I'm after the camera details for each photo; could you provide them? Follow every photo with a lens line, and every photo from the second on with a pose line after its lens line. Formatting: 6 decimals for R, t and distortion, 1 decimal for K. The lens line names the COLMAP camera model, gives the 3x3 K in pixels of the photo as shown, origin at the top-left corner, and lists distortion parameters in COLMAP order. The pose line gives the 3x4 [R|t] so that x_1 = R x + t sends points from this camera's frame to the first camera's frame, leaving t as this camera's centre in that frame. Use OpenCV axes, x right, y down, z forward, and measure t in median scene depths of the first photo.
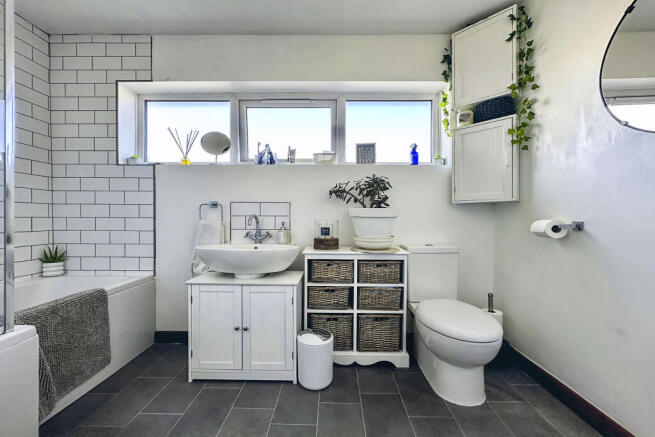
lens RADIAL K [[272.6, 0, 327.2], [0, 272.6, 216.0], [0, 0, 1]] dist [0.000656, 0.000027]
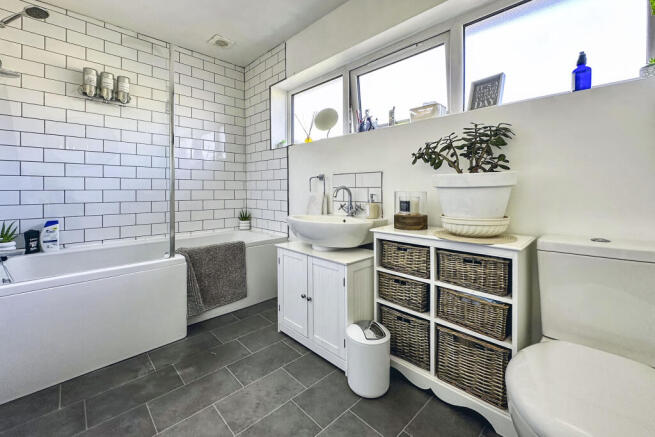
lens RADIAL K [[278.6, 0, 326.2], [0, 278.6, 190.0], [0, 0, 1]] dist [0.000890, 0.000153]
pose [[0.699235, -0.004404, -0.714878, 0.409338], [0.006764, 0.999977, 0.000456, 0.007275], [0.714860, -0.005154, 0.699249, 0.272114]]
